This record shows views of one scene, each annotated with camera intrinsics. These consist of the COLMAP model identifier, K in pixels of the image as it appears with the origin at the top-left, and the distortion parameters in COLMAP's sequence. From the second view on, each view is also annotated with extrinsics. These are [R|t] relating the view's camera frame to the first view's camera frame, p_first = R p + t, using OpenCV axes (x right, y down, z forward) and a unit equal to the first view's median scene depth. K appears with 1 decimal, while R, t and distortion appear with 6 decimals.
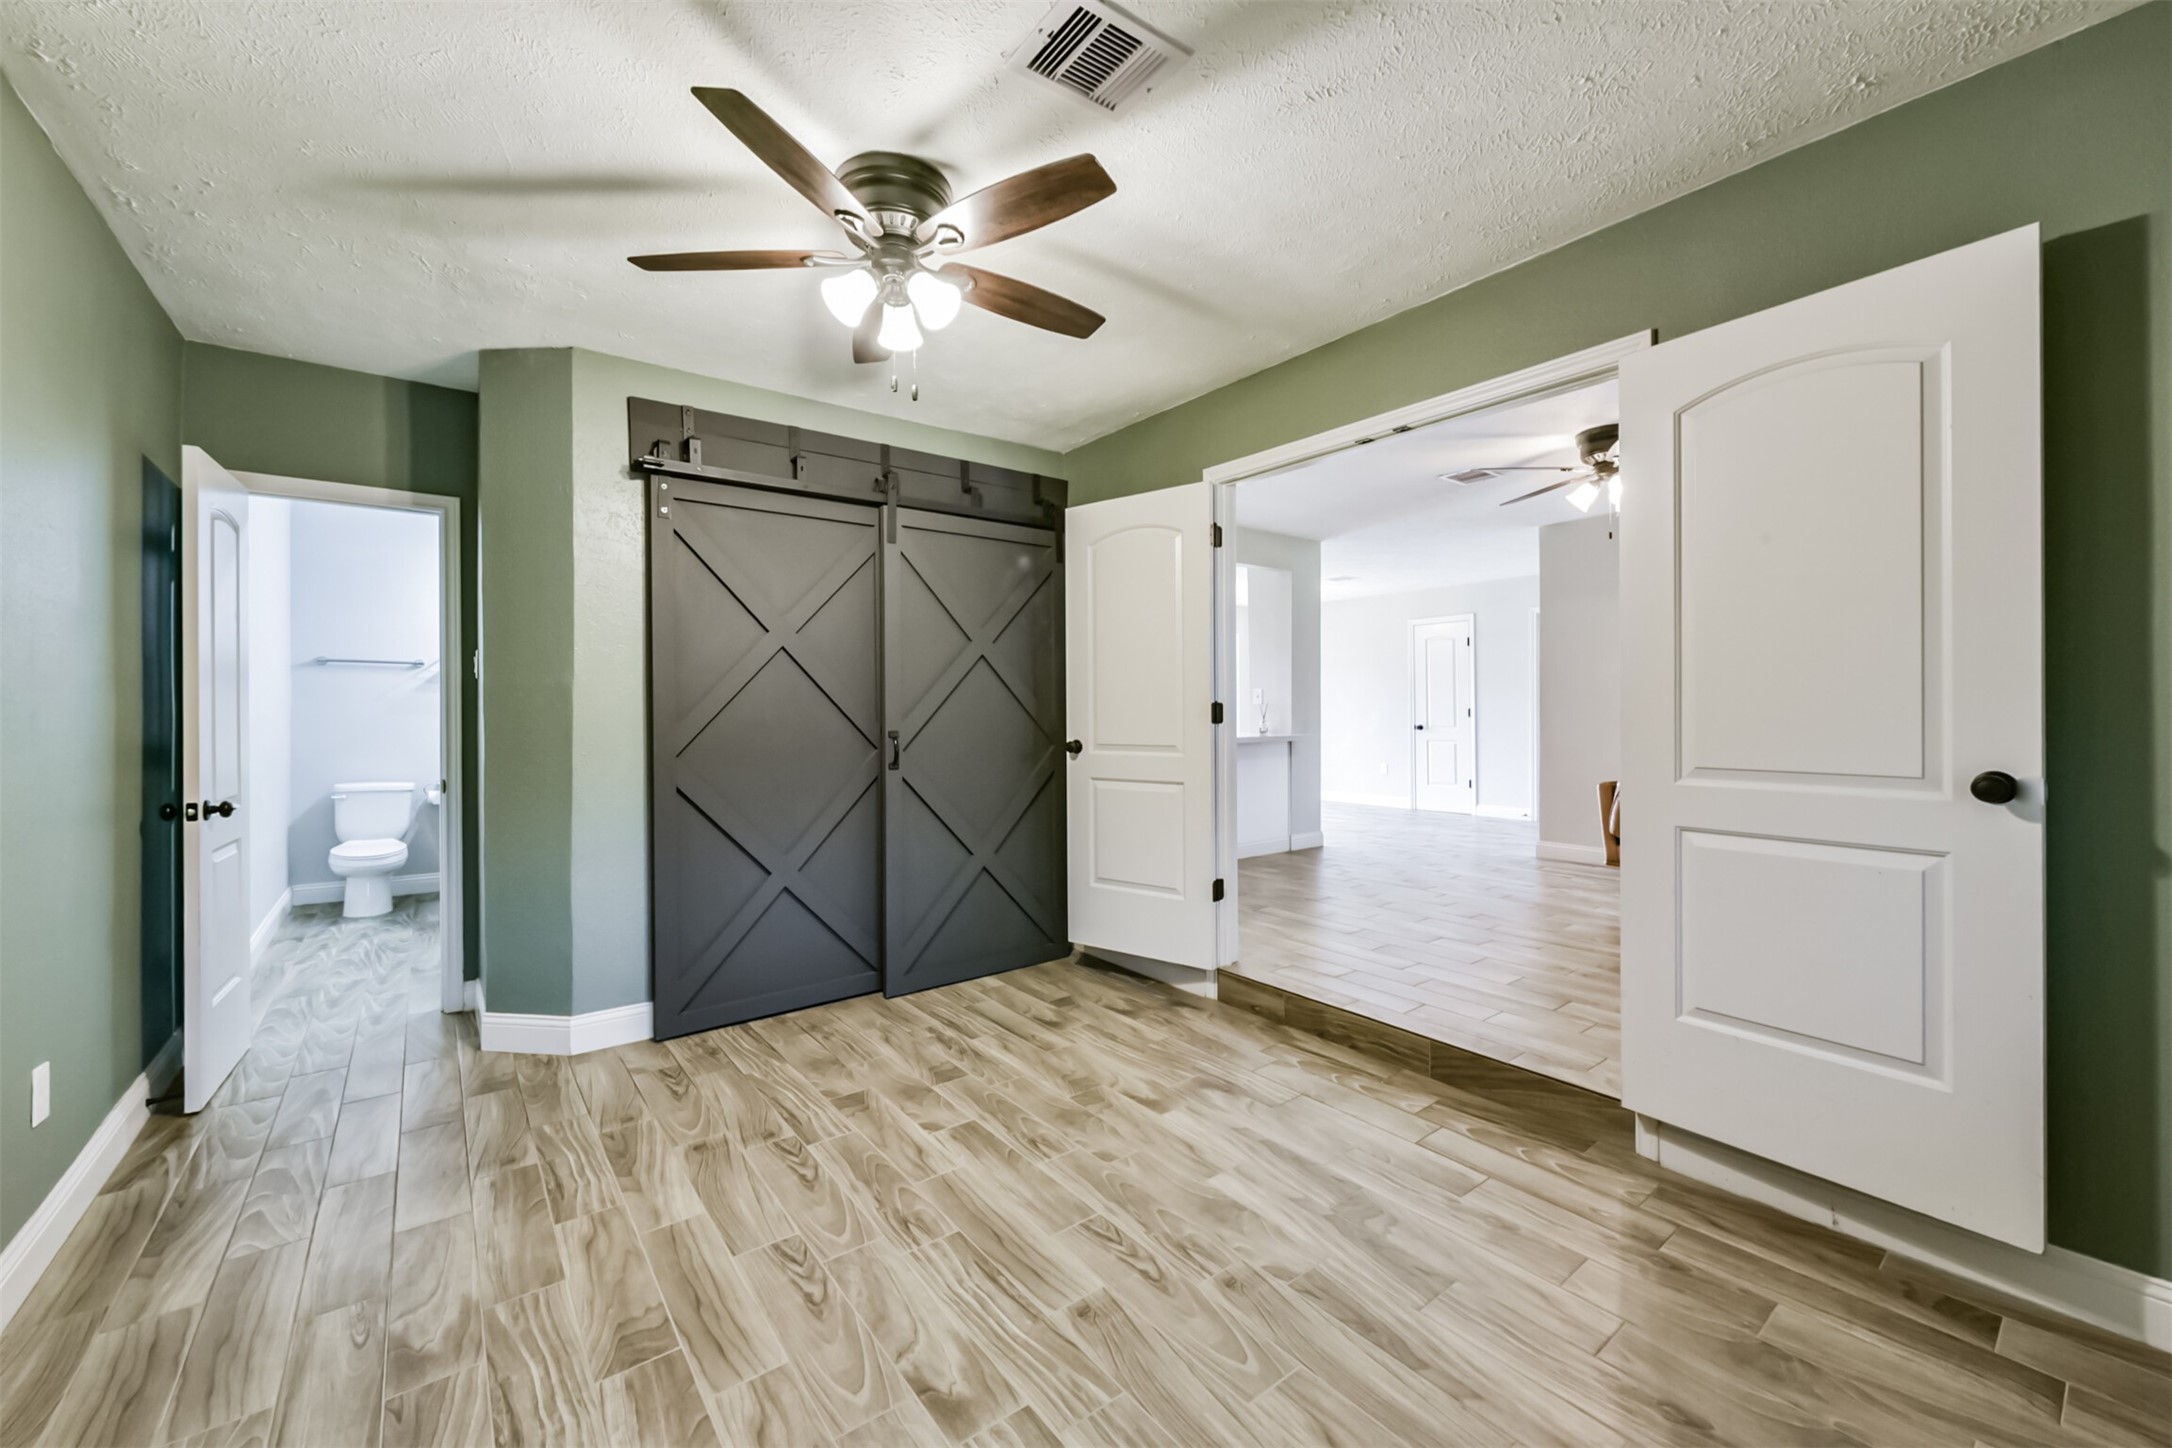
lens RADIAL K [[844.0, 0, 1074.8], [0, 844.0, 708.0], [0, 0, 1]] dist [-0.000718, -0.000684]
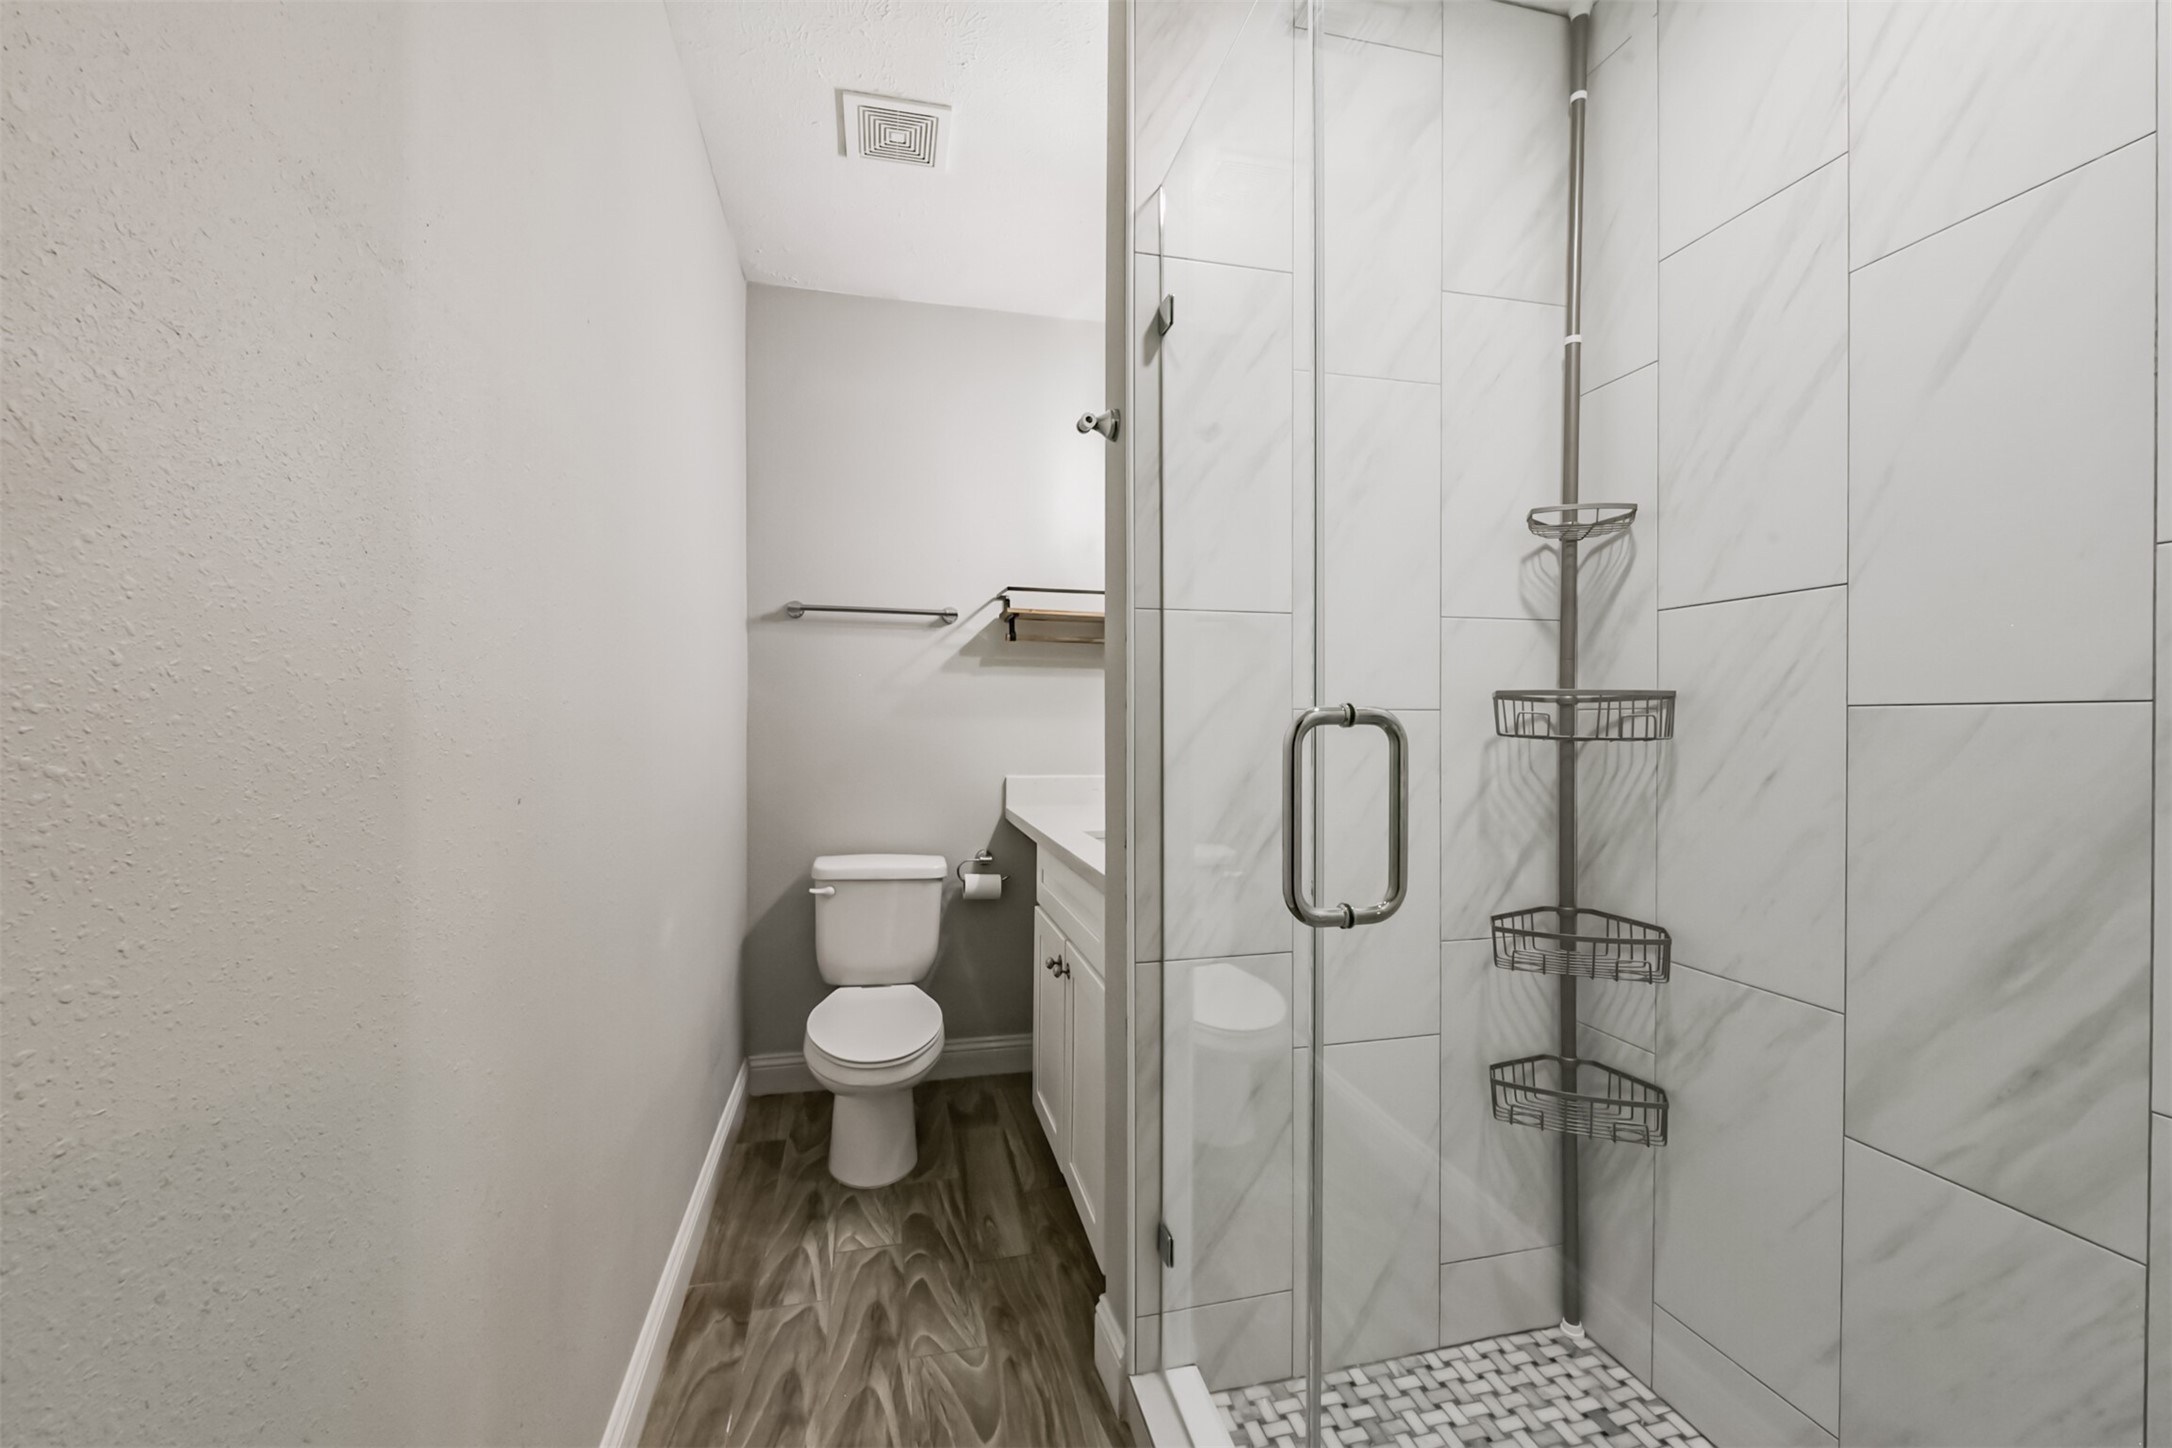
lens RADIAL K [[844.0, 0, 1090.3], [0, 844.0, 727.2], [0, 0, 1]] dist [-0.000718, -0.000684]
pose [[0.918772, 0.005287, -0.394752, -0.536114], [-0.001602, 0.999952, 0.009664, 0.008768], [0.394785, -0.008247, 0.918737, 0.611491]]
